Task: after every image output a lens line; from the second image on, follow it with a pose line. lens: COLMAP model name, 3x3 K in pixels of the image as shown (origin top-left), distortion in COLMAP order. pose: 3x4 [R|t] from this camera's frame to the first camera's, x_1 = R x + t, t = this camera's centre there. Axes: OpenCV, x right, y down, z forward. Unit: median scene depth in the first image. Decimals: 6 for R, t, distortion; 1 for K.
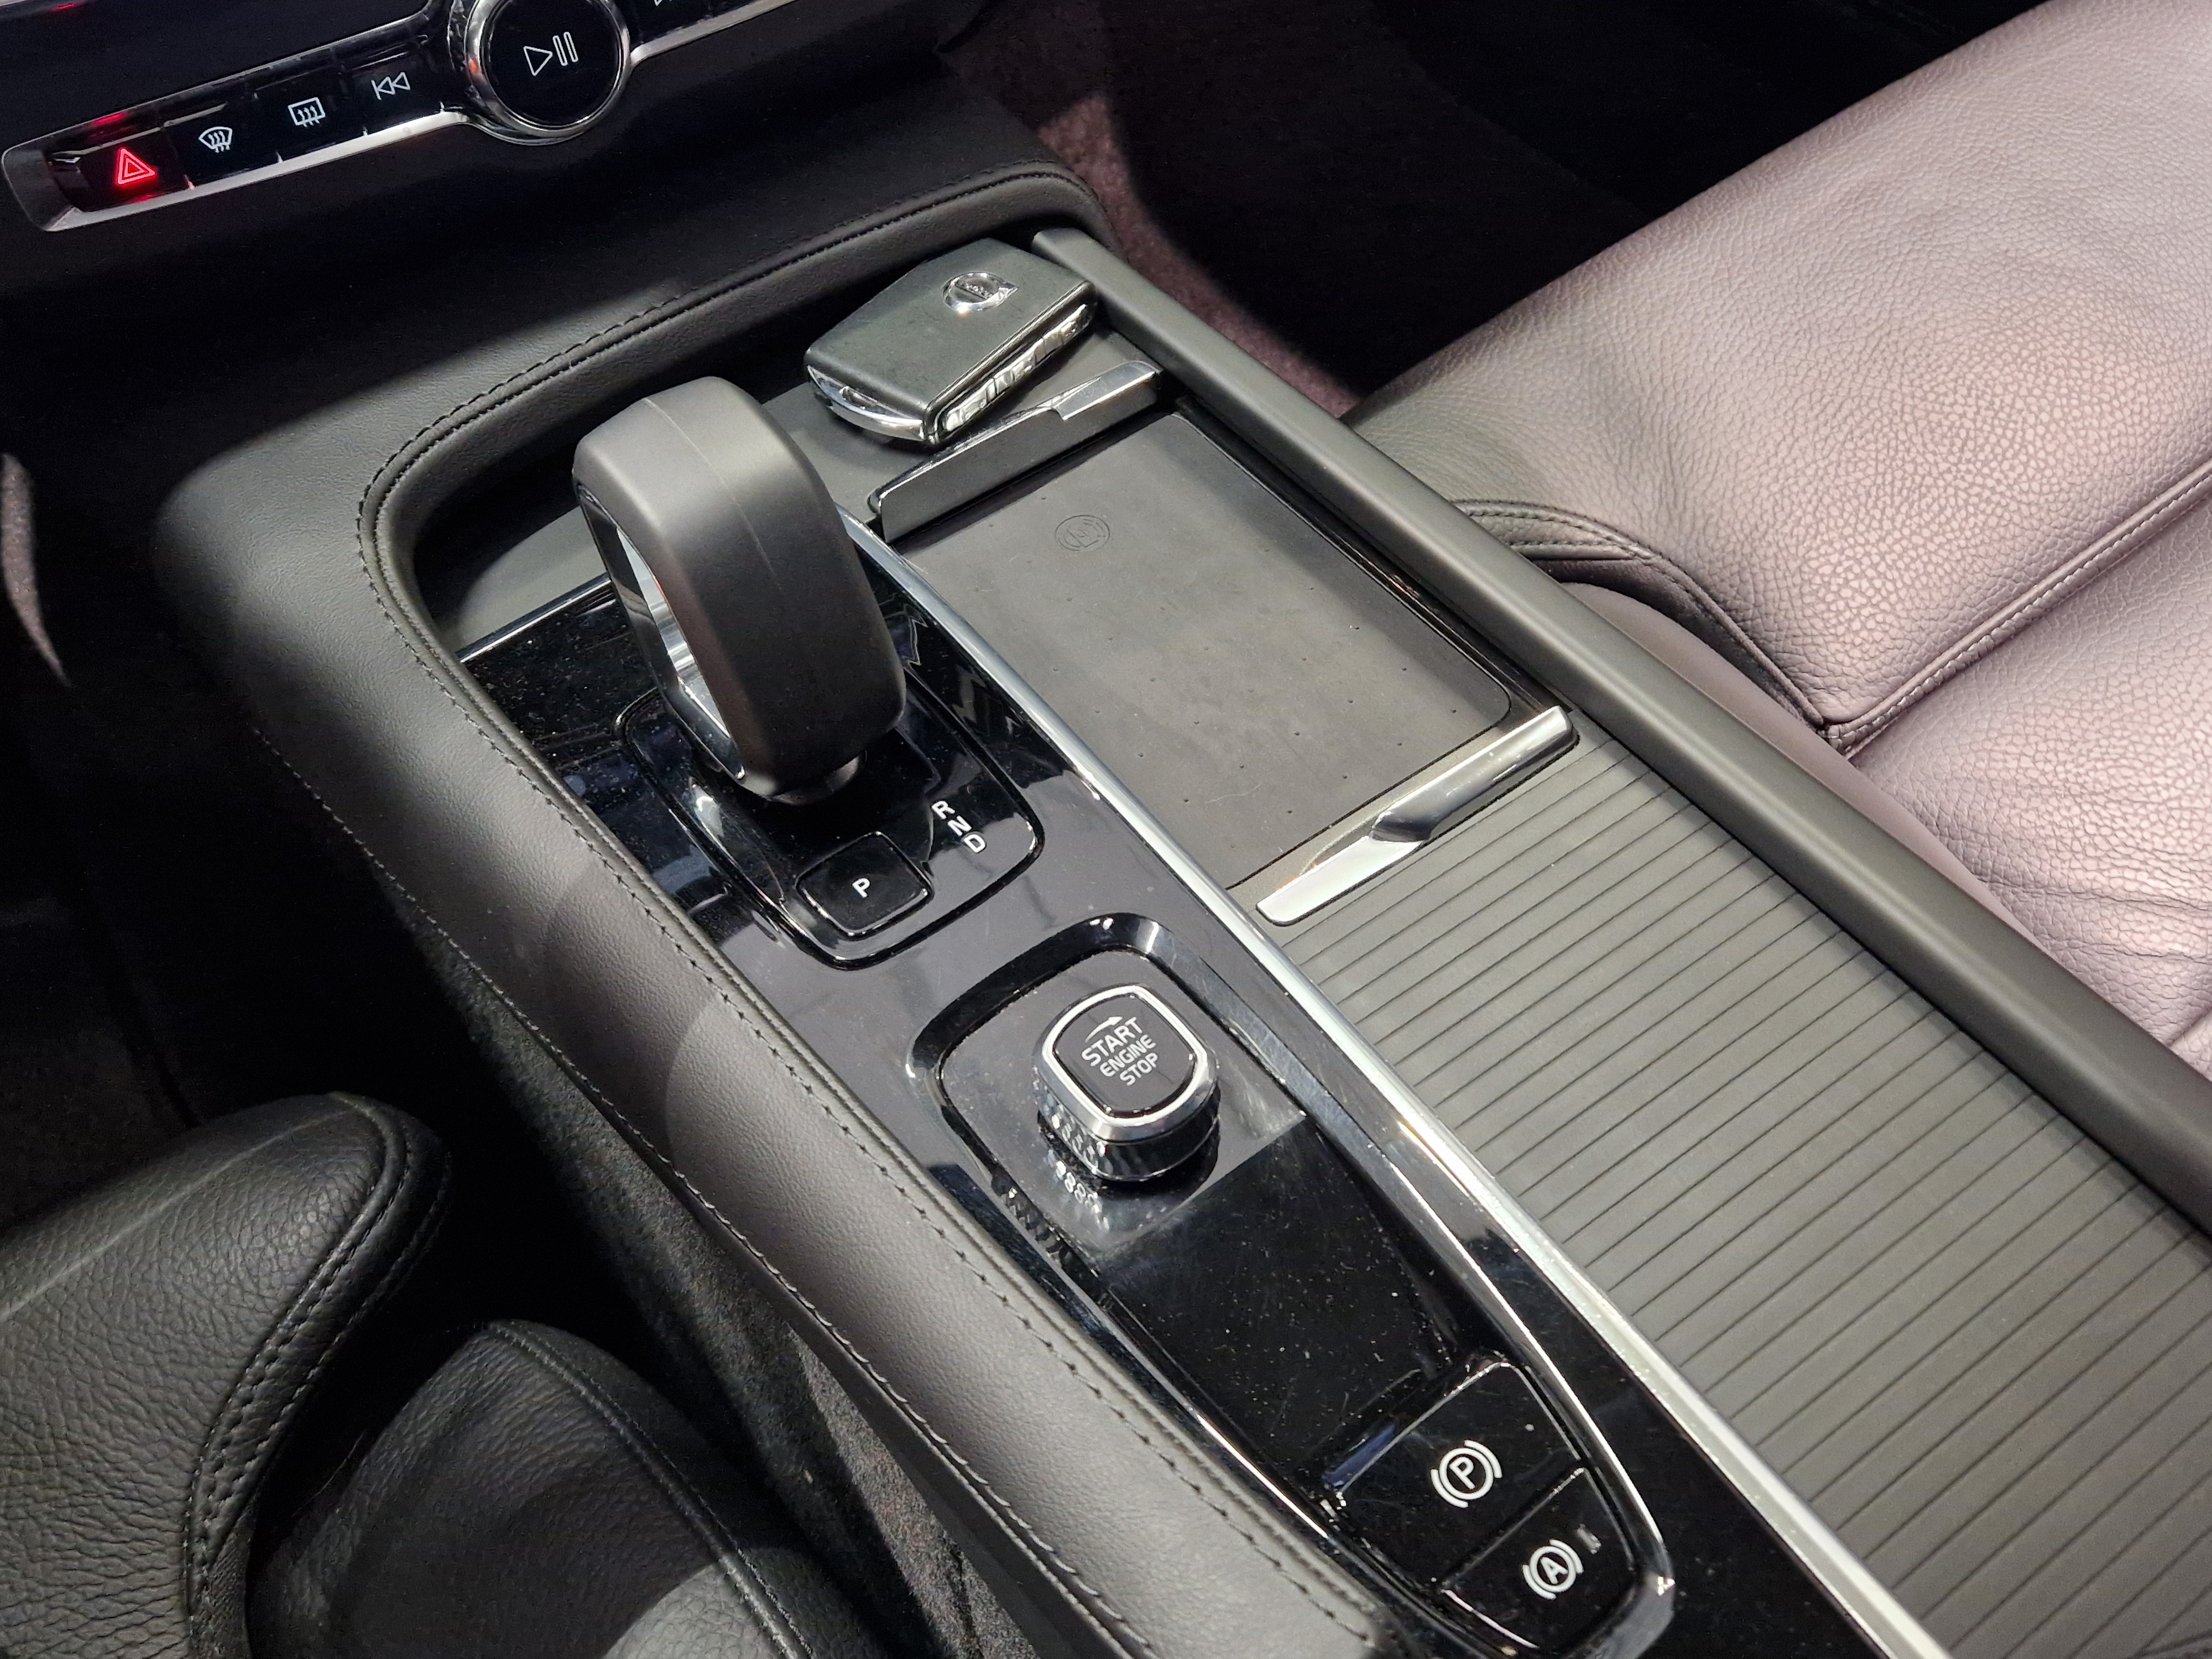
lens RADIAL K [[1951.9, 0, 1049.2], [0, 1951.9, 839.7], [0, 0, 1]] dist [0.160156, -0.255972]
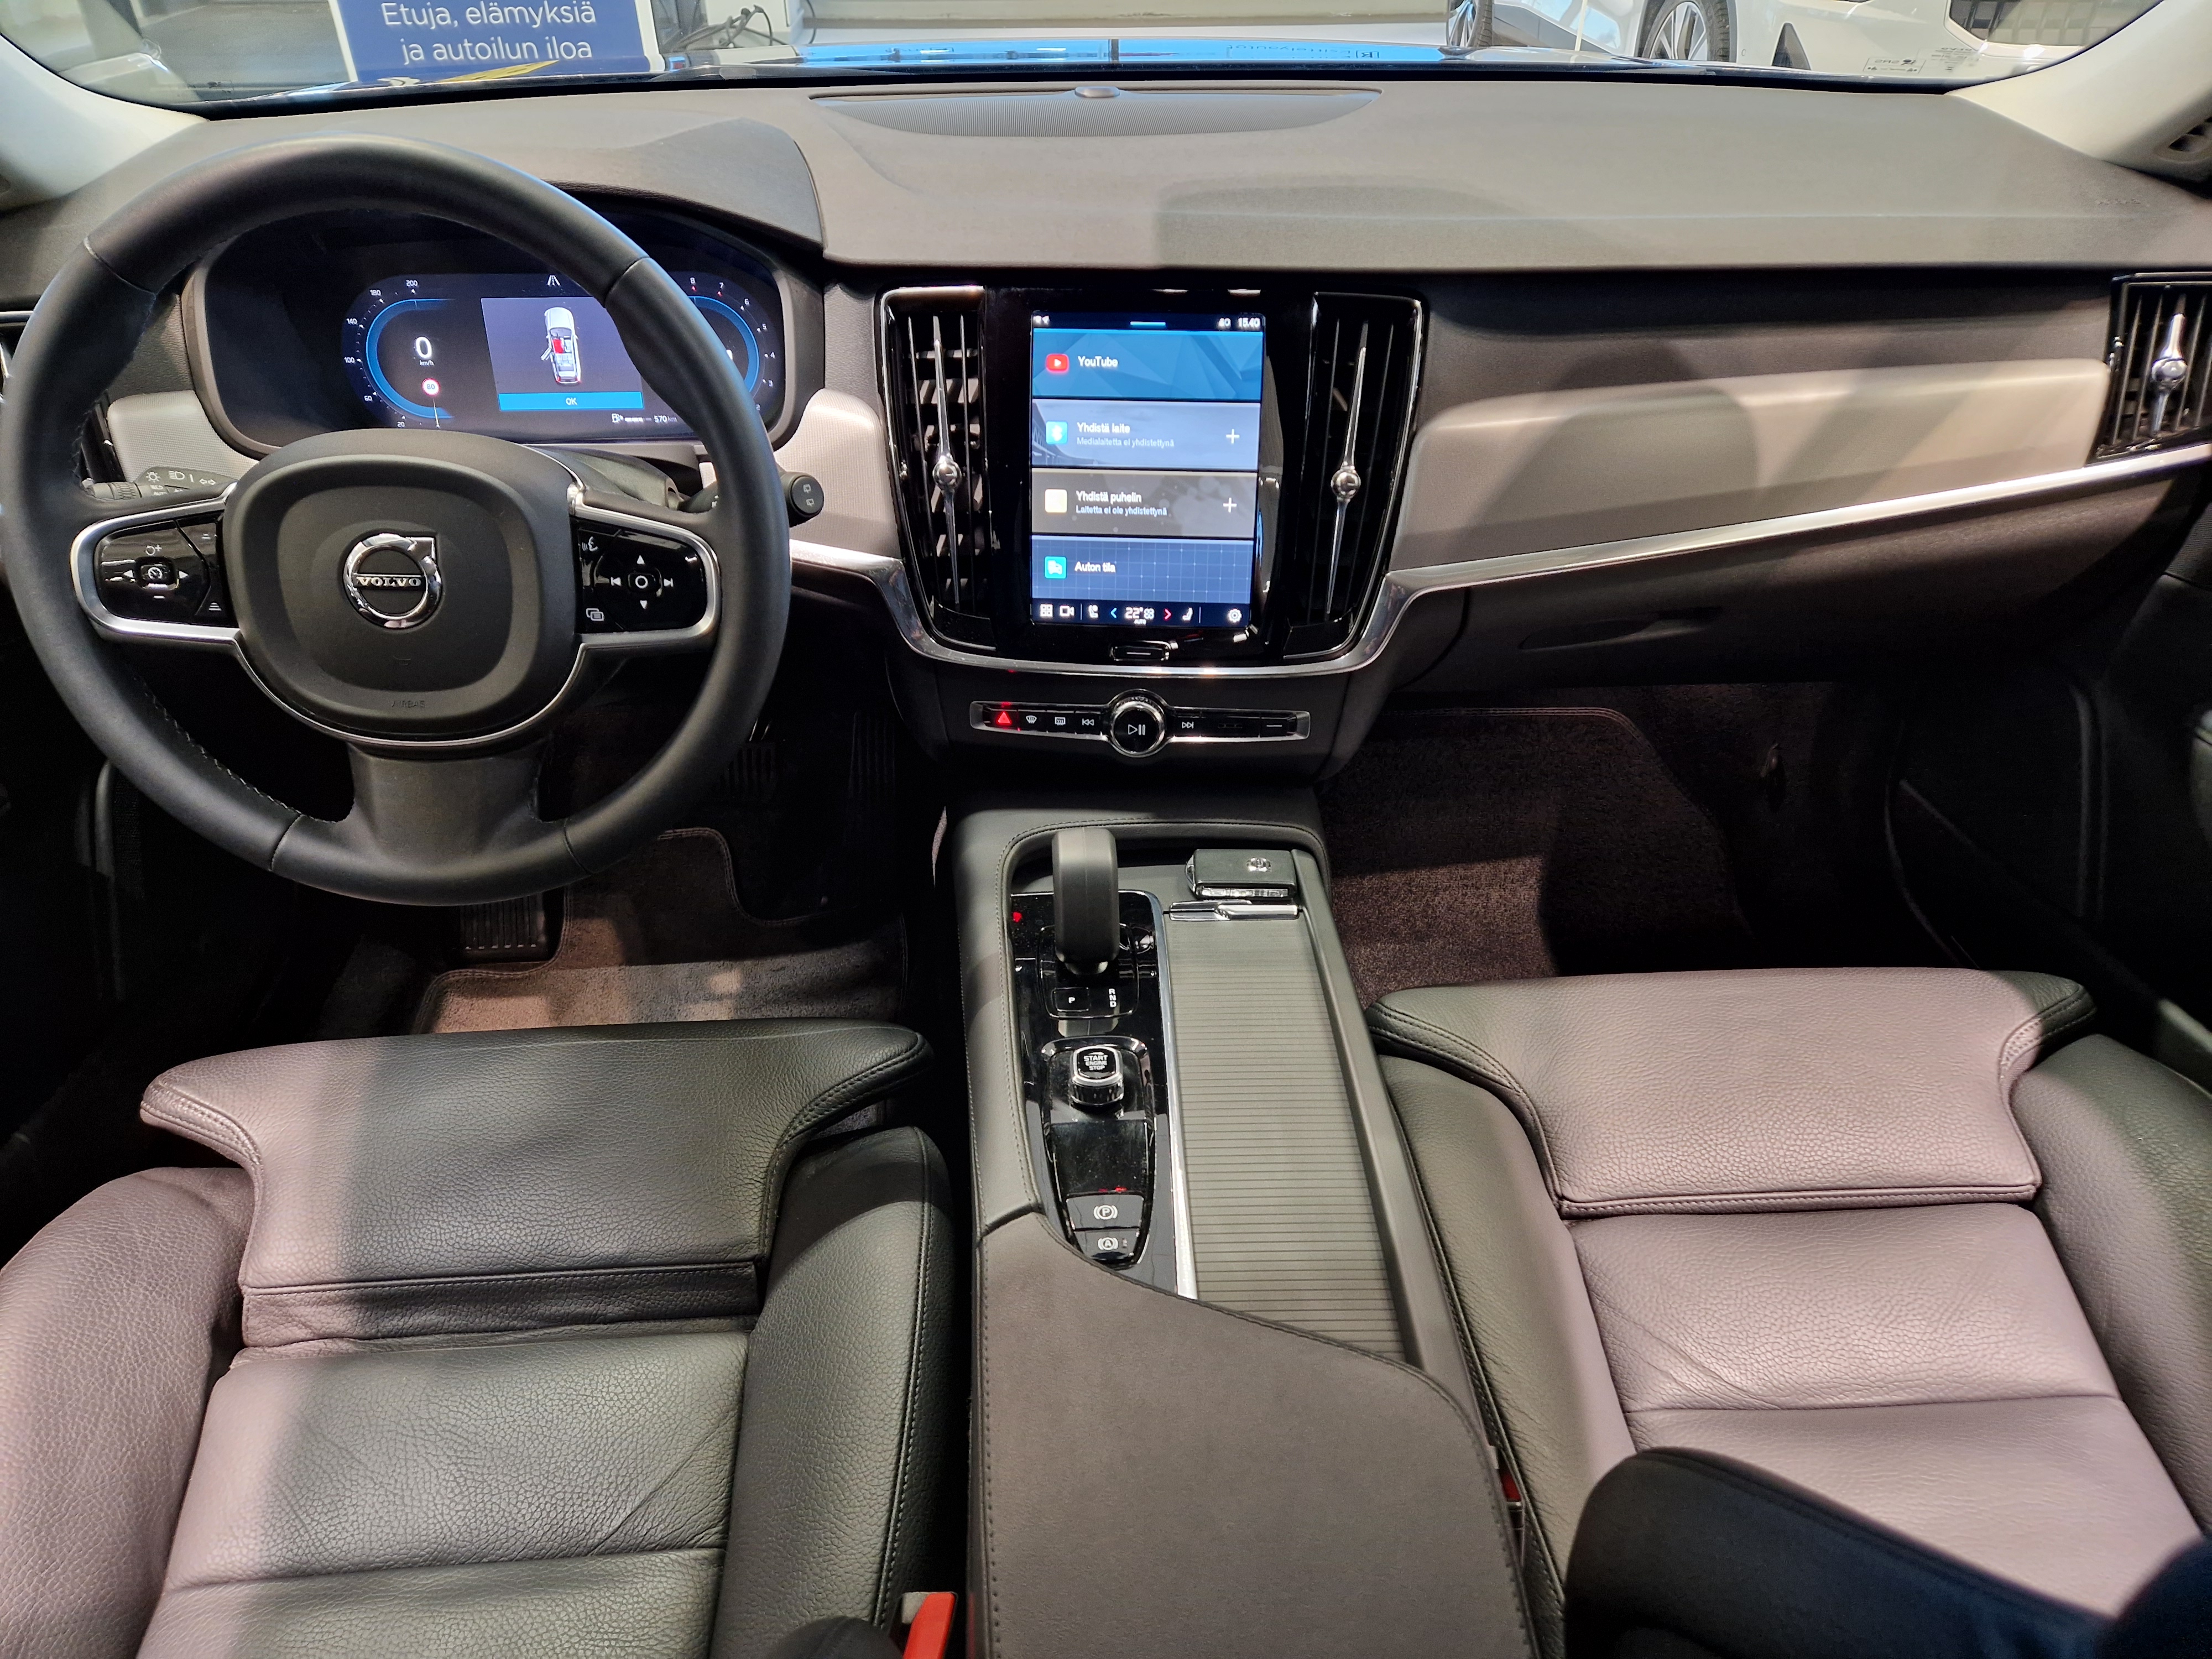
lens RADIAL K [[1506.0, 0, 1123.7], [0, 1506.0, 836.3], [0, 0, 1]] dist [0.102359, -0.094350]
pose [[0.833473, 0.345334, -0.431356, 0.742220], [-0.466052, 0.858727, -0.213035, 0.226103], [0.296849, 0.378593, 0.876669, -0.896955]]
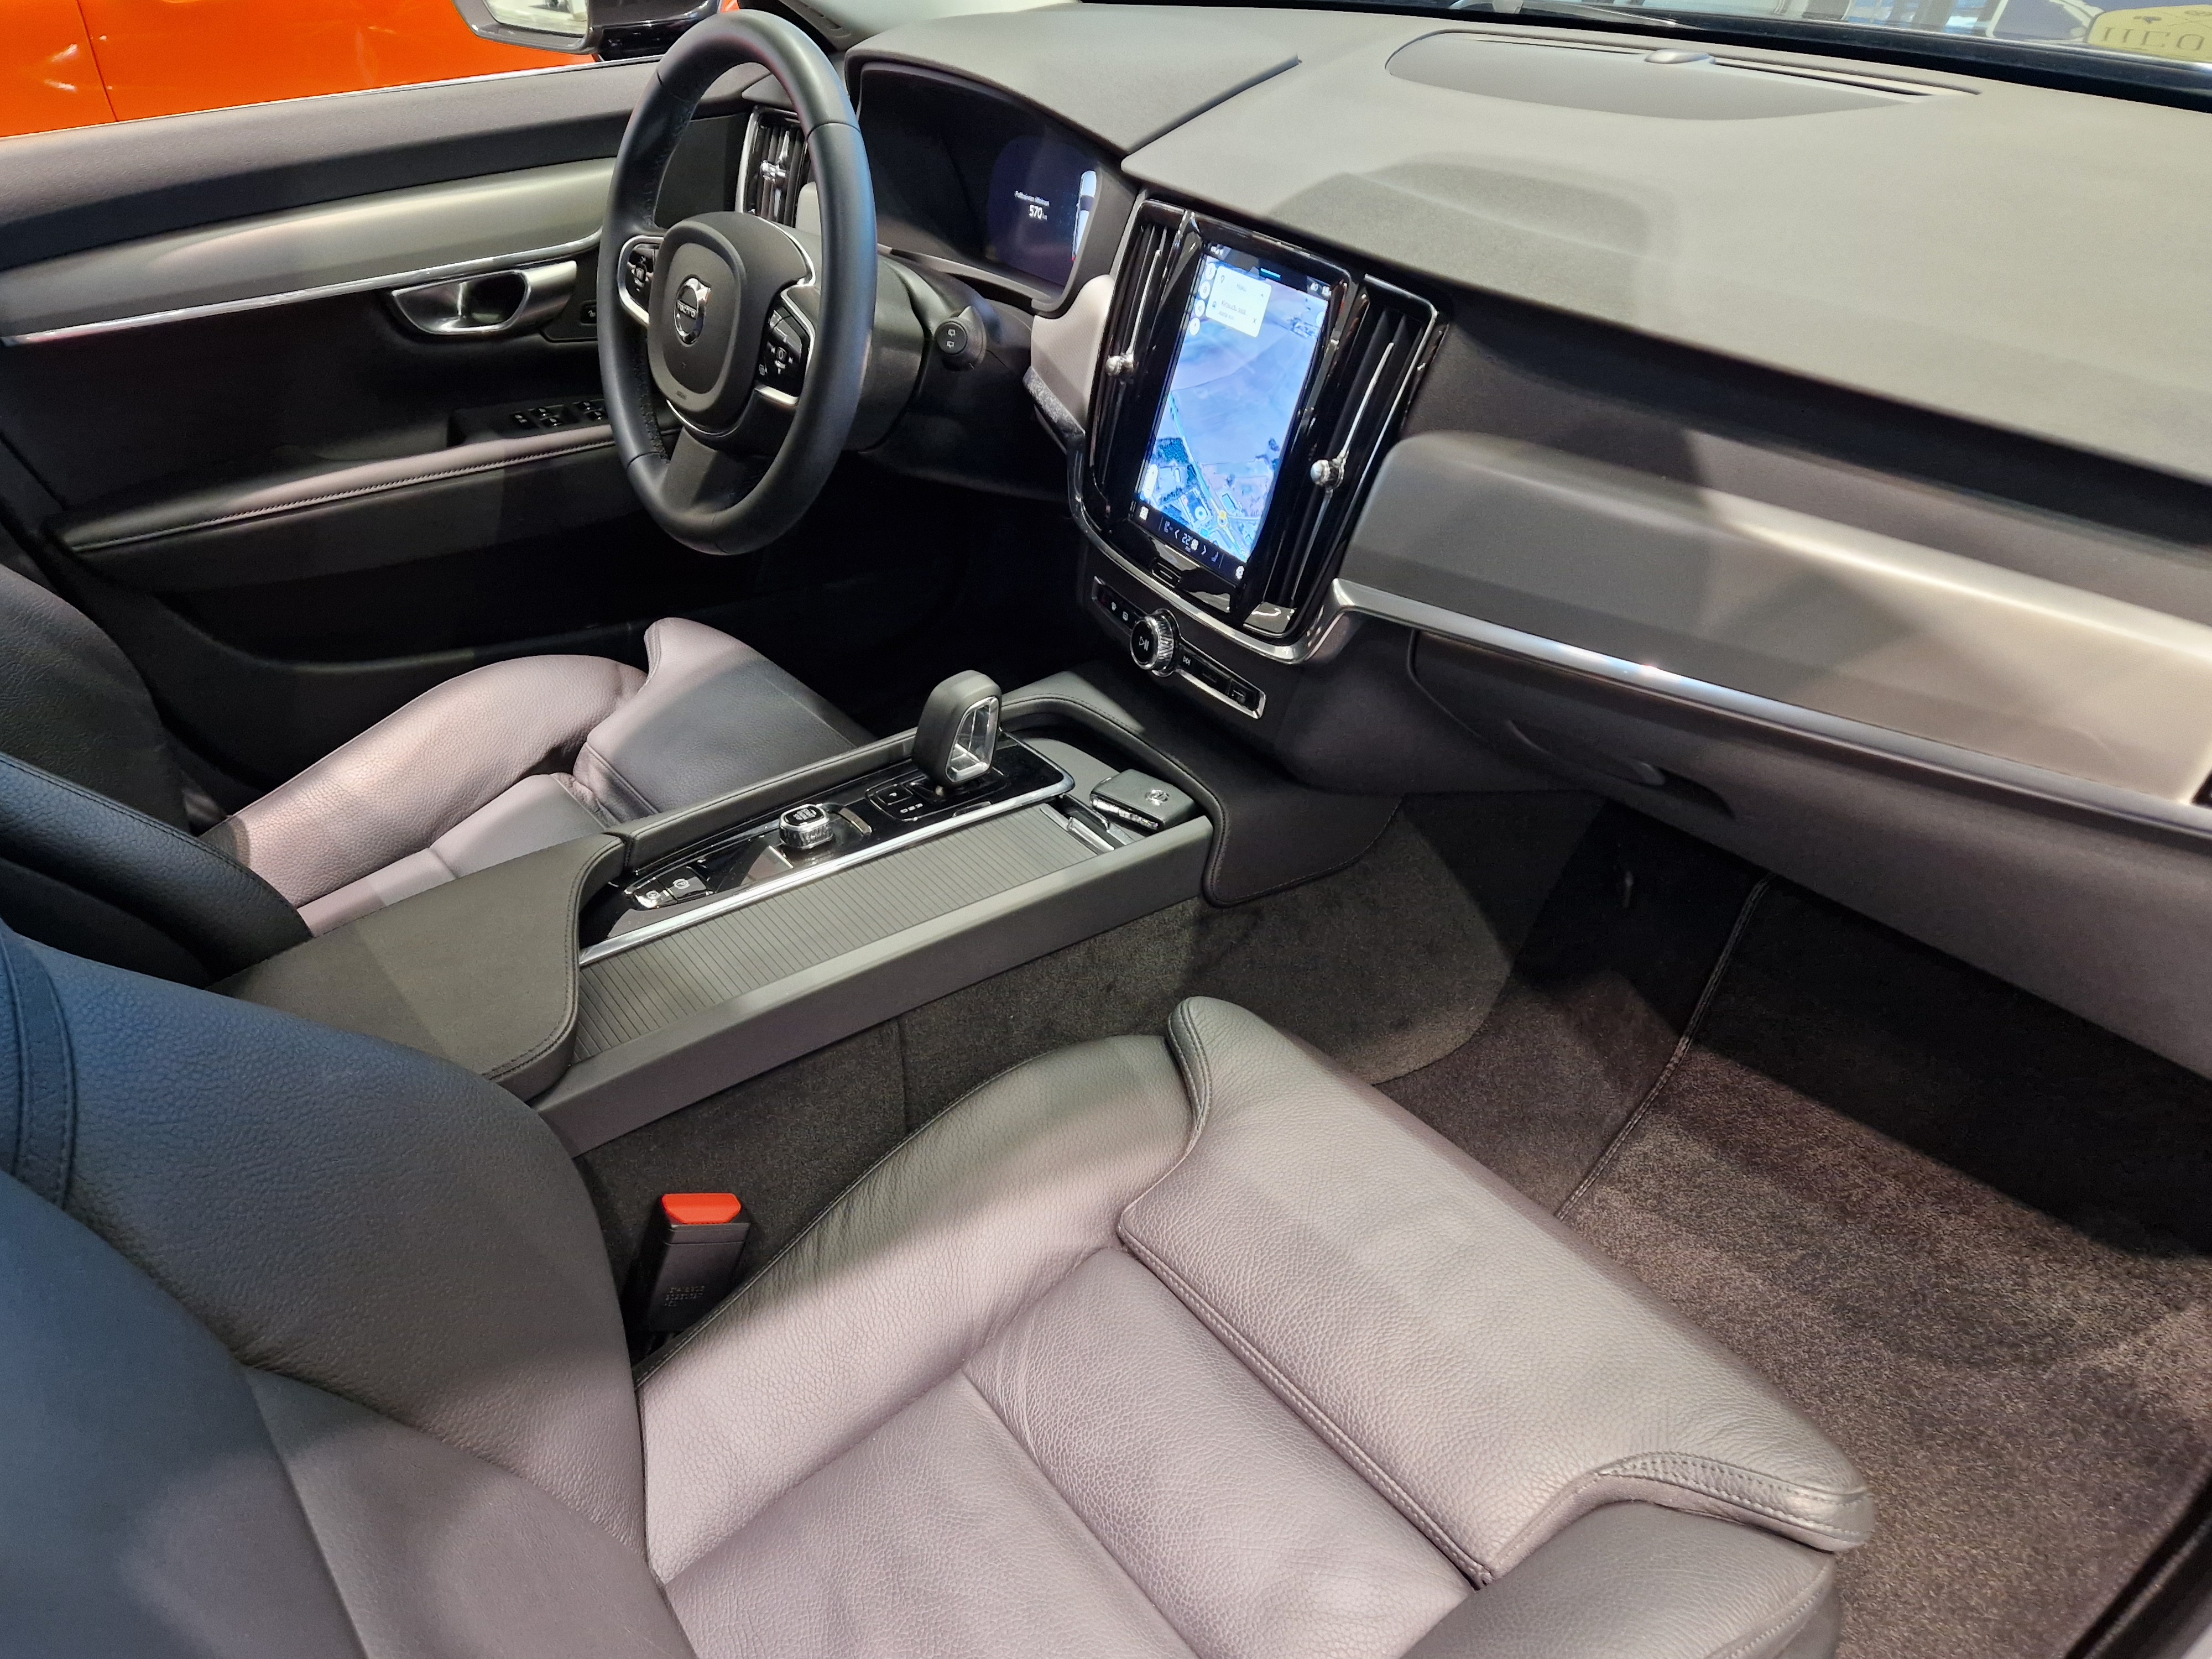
lens RADIAL K [[1503.2, 0, 1103.7], [0, 1503.2, 855.7], [0, 0, 1]] dist [0.092587, -0.093001]
pose [[0.059384, 0.606880, -0.792572, 1.822171], [-0.809465, 0.493901, 0.317535, -0.932117], [0.584158, 0.622702, 0.520578, -0.060699]]
